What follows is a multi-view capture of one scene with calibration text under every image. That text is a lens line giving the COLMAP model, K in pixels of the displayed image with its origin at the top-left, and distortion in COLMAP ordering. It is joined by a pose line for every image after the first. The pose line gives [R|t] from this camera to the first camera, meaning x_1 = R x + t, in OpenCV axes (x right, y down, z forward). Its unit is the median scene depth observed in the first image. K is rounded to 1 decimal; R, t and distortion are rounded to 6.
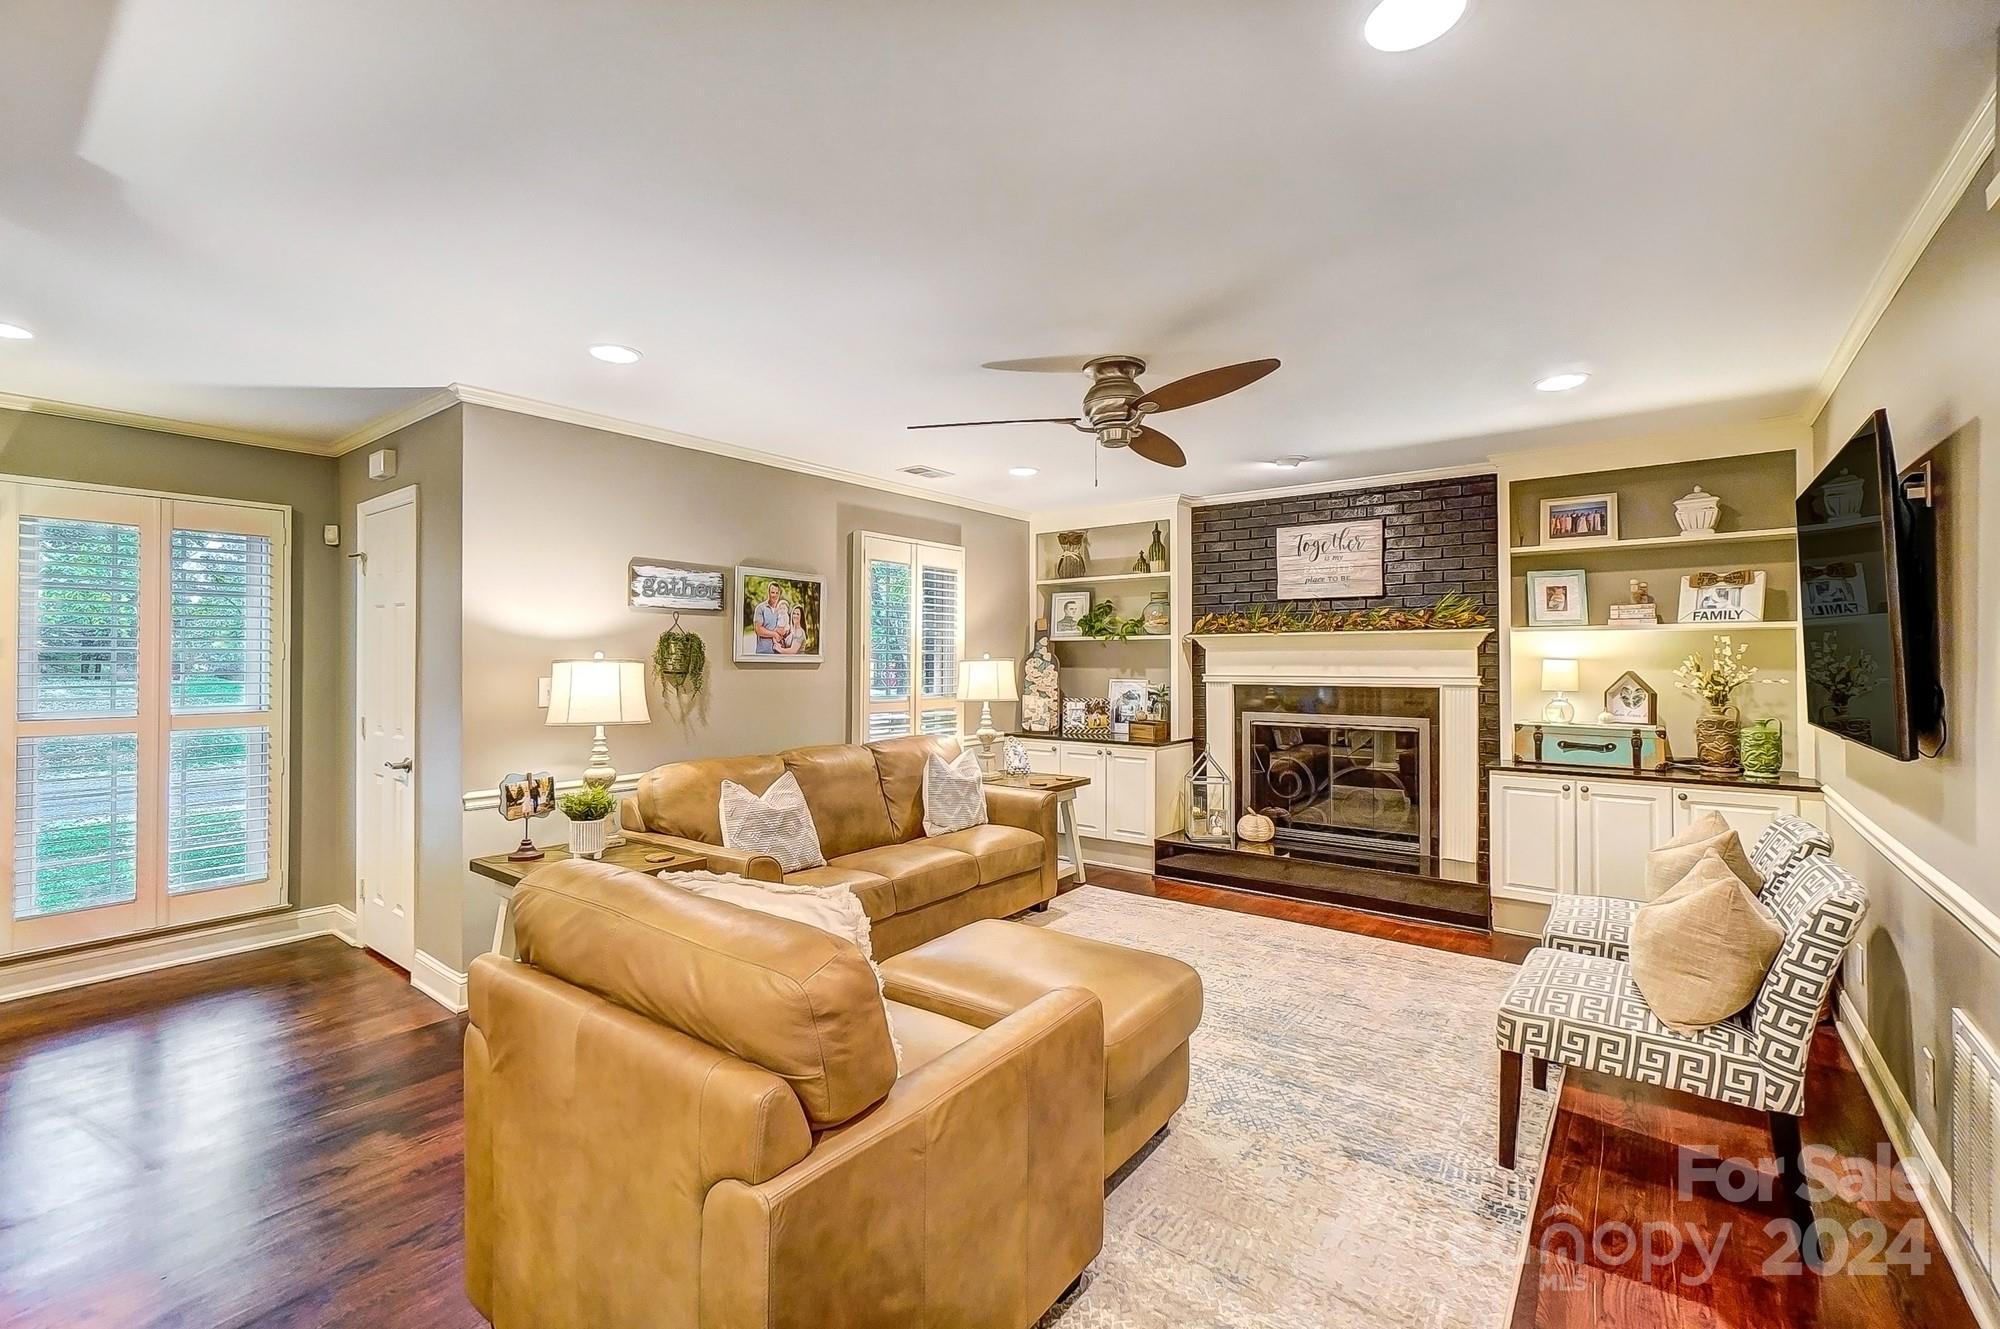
lens RADIAL K [[860.8, 0, 978.3], [0, 860.8, 653.1], [0, 0, 1]] dist [-0.000810, 0.000251]
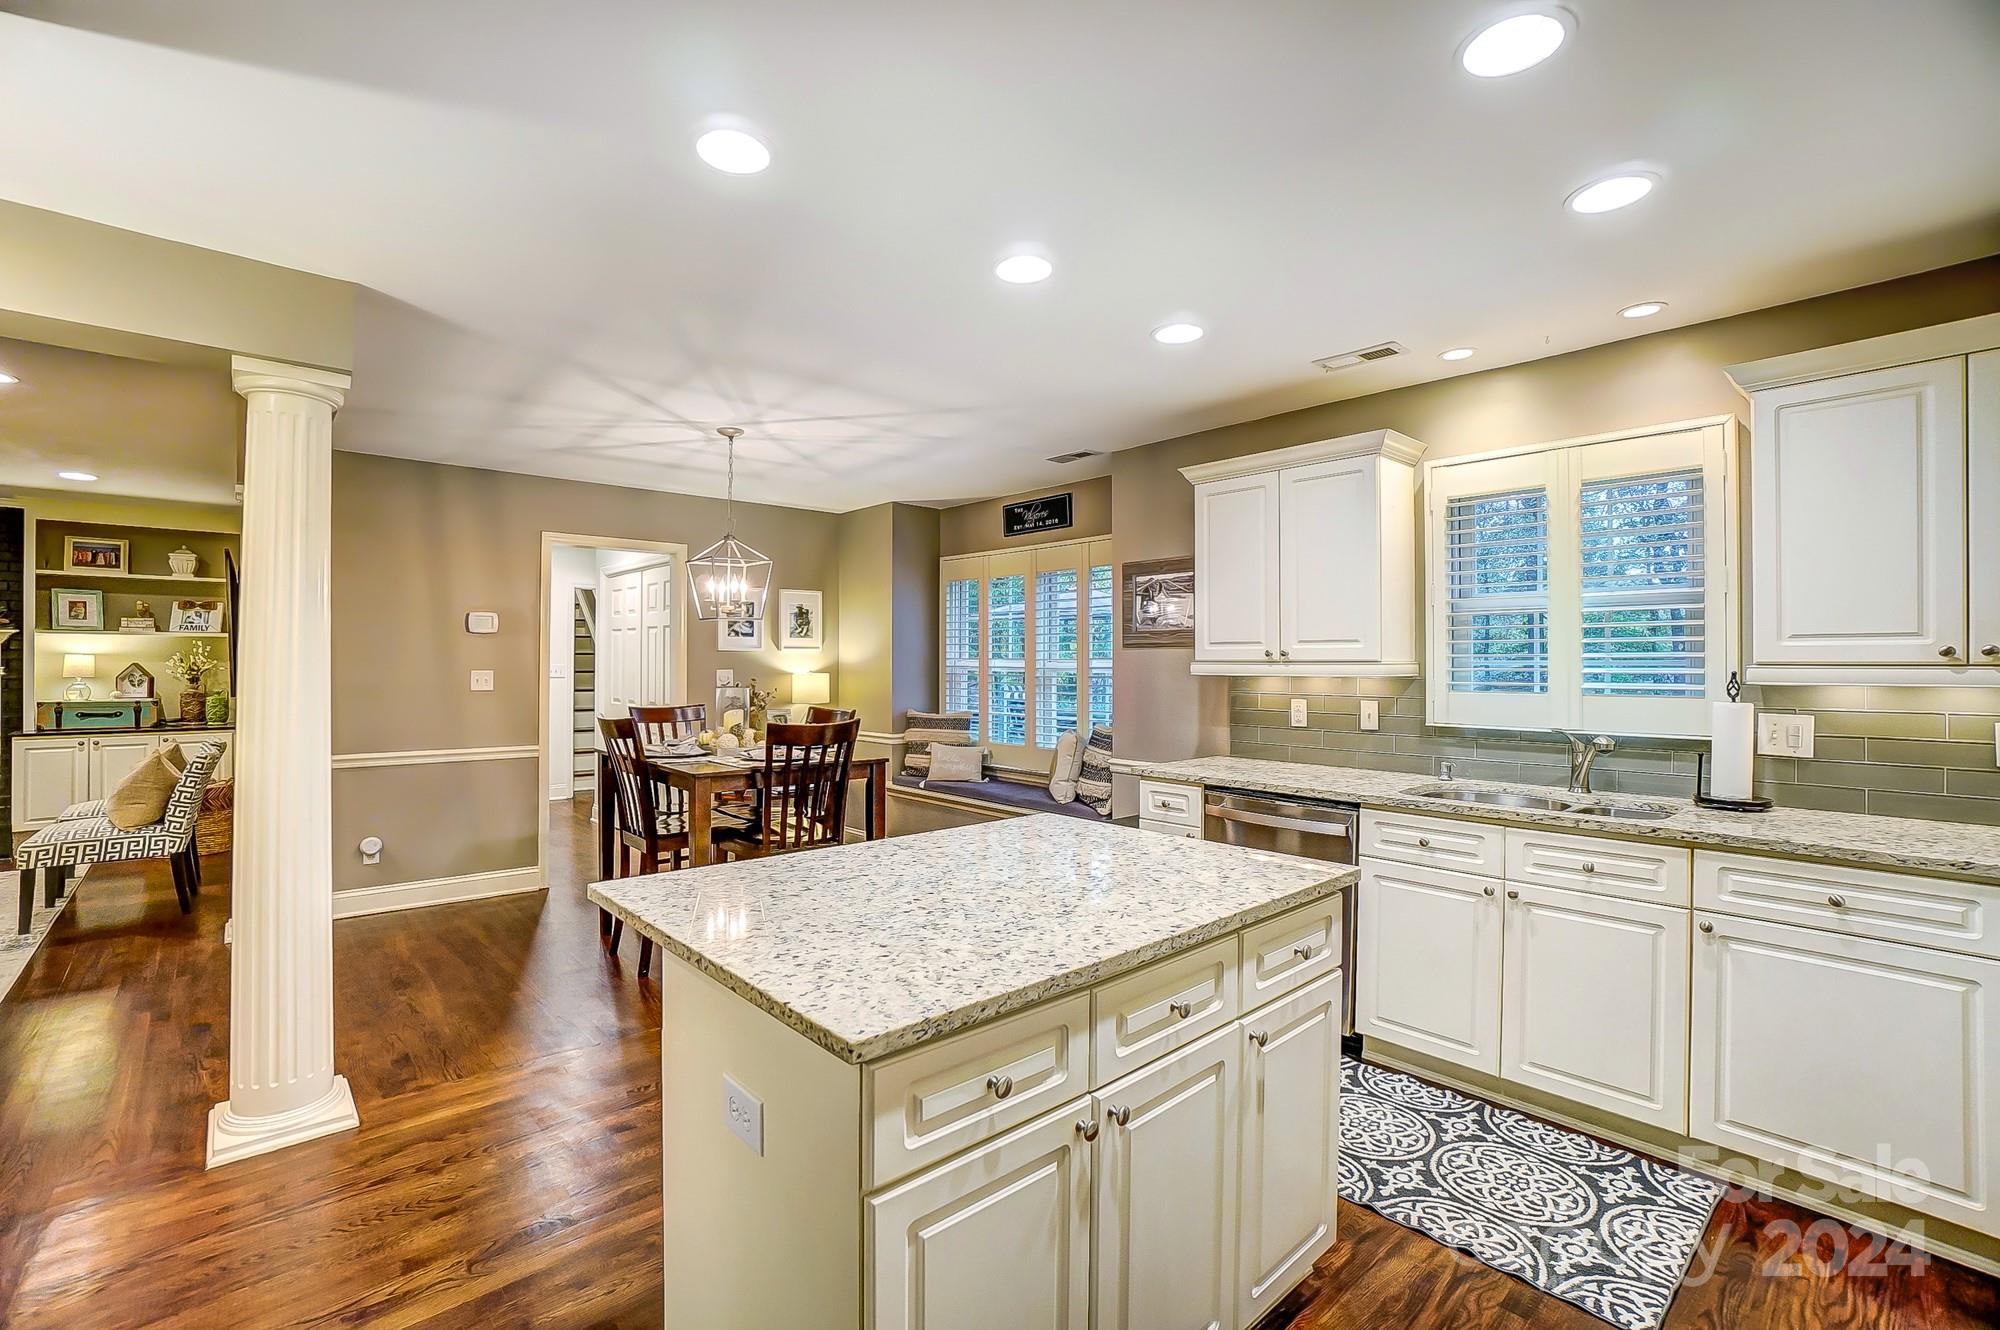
lens RADIAL K [[877.8, 0, 978.8], [0, 877.8, 657.6], [0, 0, 1]] dist [-0.064276, 0.023567]
pose [[0.175781, 0.007718, 0.984399, -0.388073], [-0.014233, 0.999885, -0.005297, -0.000930], [-0.984326, -0.013080, 0.175871, -0.641642]]
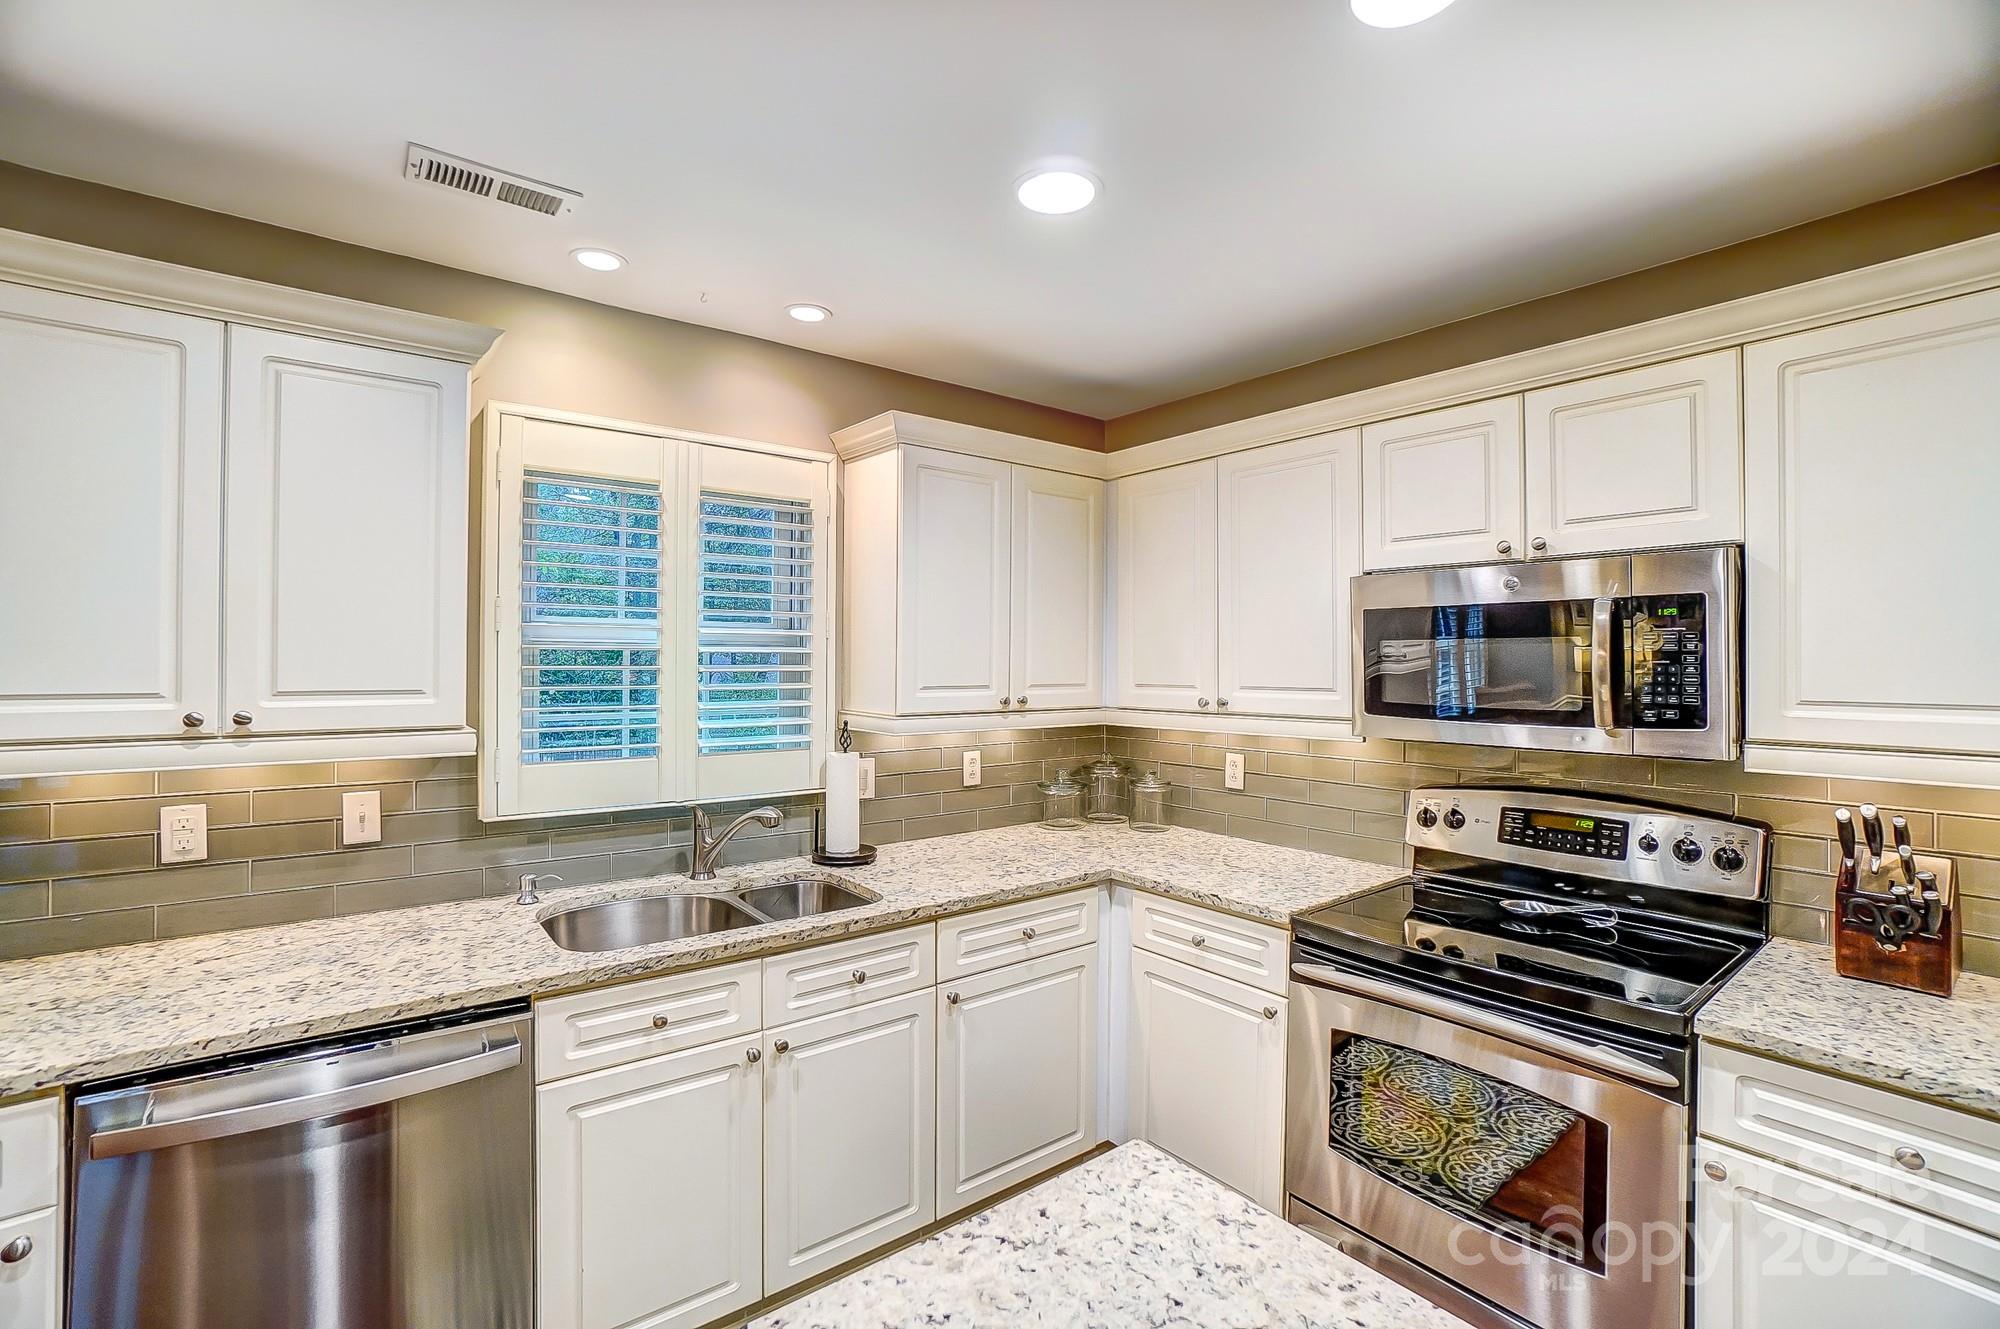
lens RADIAL K [[878.3, 0, 979.7], [0, 878.3, 660.4], [0, 0, 1]] dist [-0.066210, 0.024079]
pose [[-0.970553, -0.001604, 0.240881, 0.032940], [-0.005476, 0.999866, -0.015403, -0.032542], [-0.240824, -0.016268, -0.970432, -0.508018]]
